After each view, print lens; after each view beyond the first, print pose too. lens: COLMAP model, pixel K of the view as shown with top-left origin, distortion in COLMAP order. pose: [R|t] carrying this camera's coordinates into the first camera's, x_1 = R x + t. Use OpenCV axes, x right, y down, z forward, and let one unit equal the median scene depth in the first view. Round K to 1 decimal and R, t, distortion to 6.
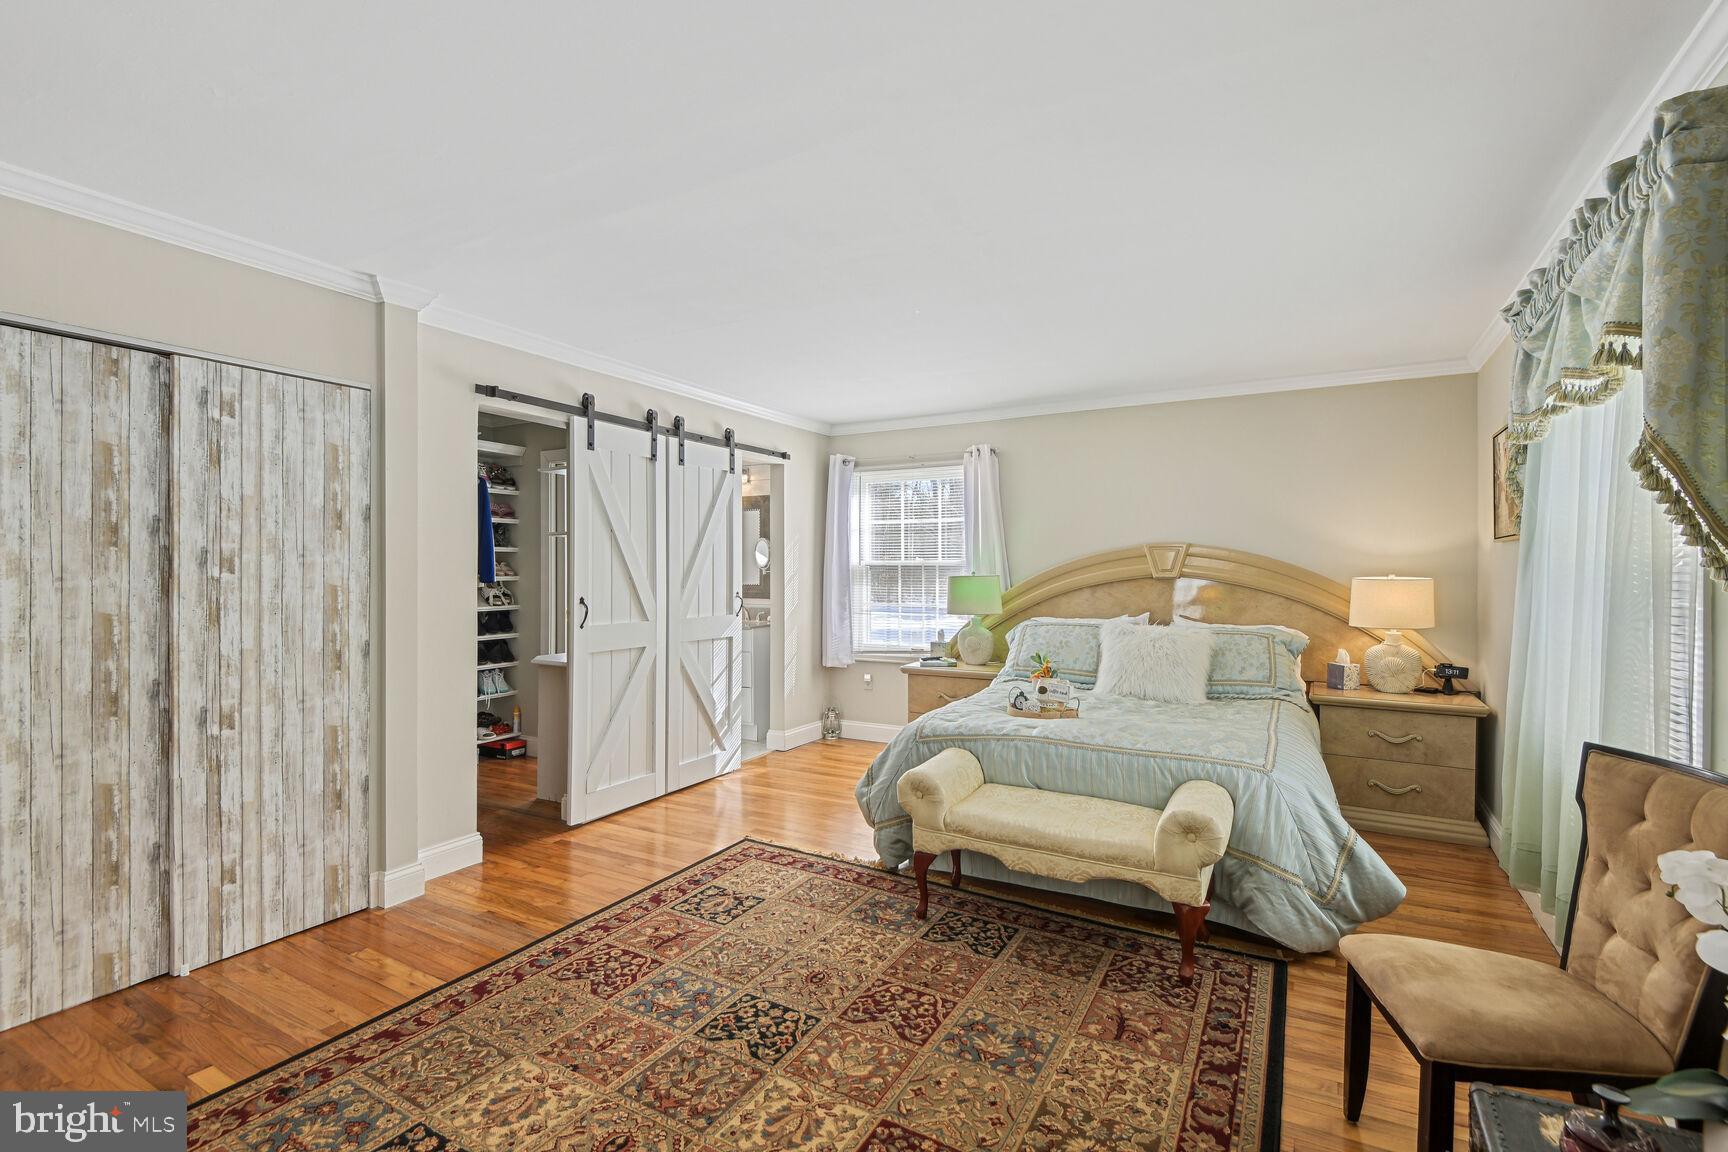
lens RADIAL K [[783.6, 0, 880.1], [0, 783.6, 537.4], [0, 0, 1]] dist [0.037954, -0.032915]
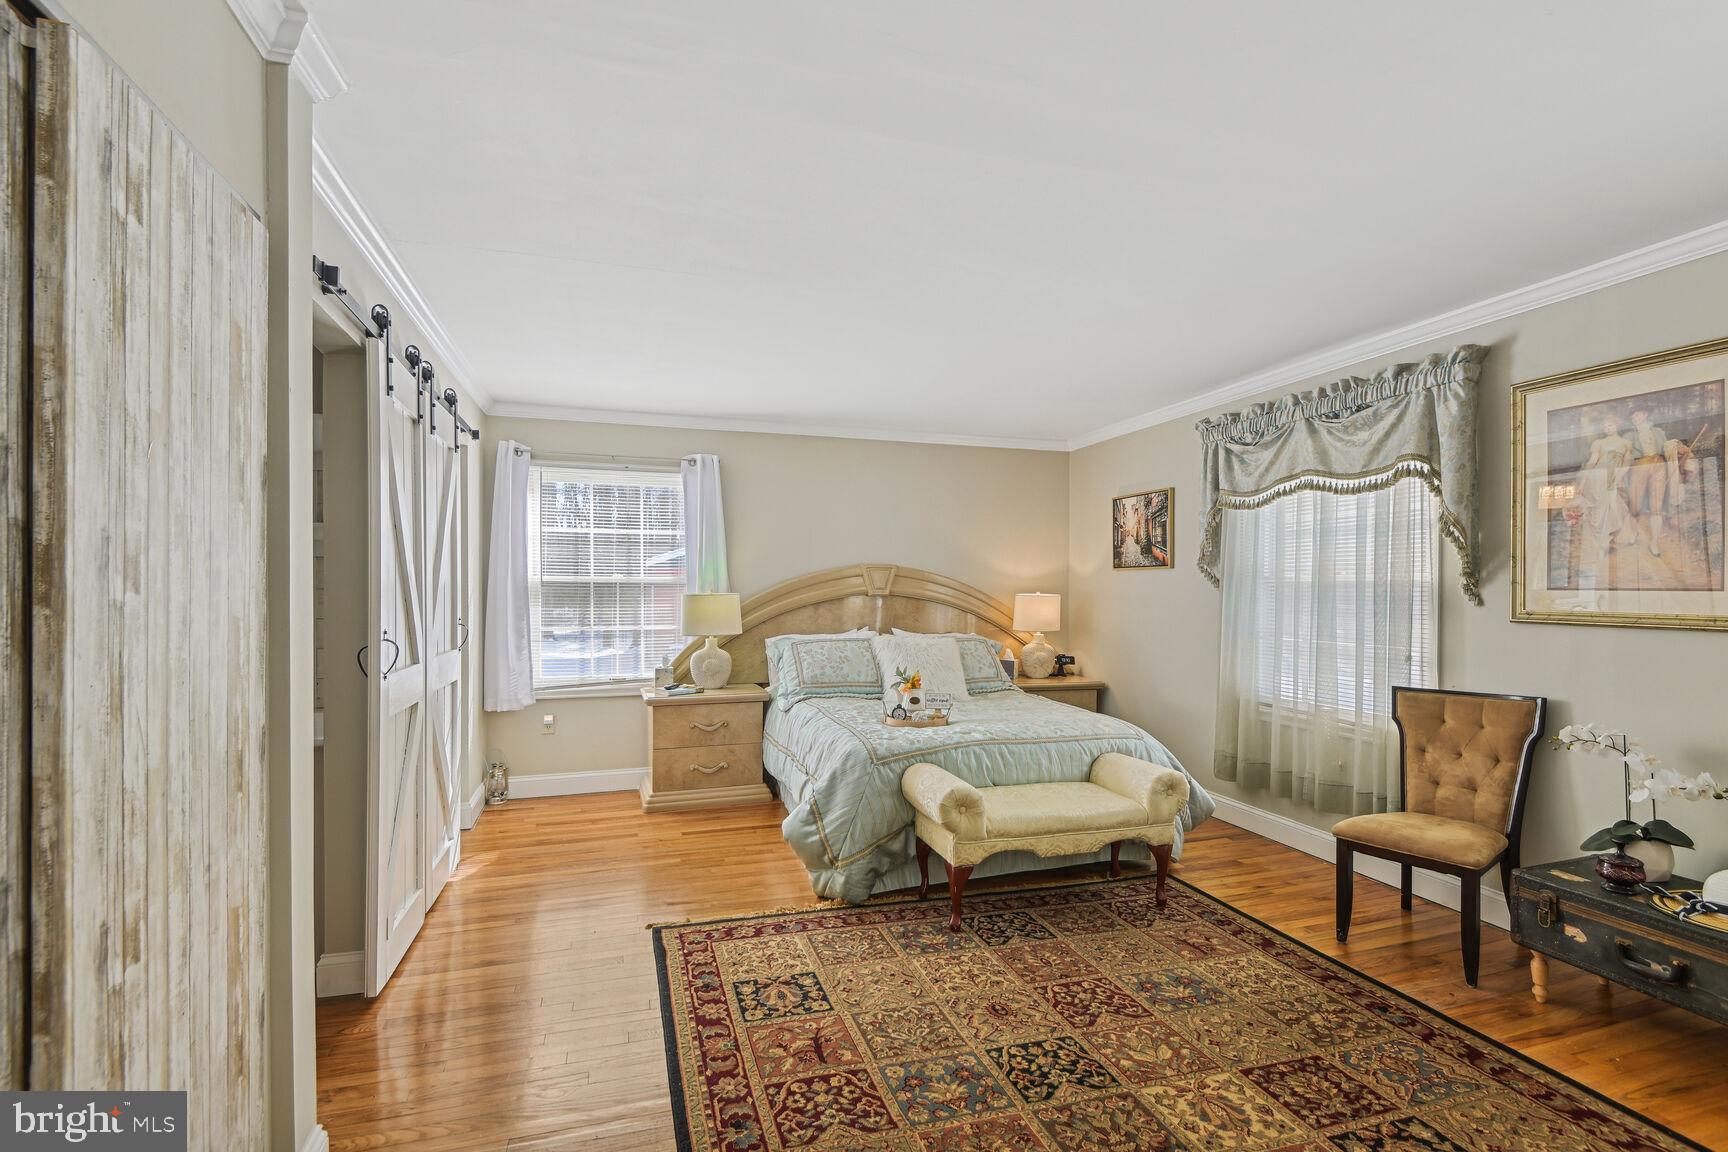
lens RADIAL K [[787.2, 0, 864.0], [0, 787.2, 563.5], [0, 0, 1]] dist [0.039018, -0.032613]
pose [[0.691932, 0.024824, 0.721535, -0.788449], [-0.032684, 0.999461, -0.003043, 0.017144], [-0.721222, -0.021477, 0.692371, 0.397060]]
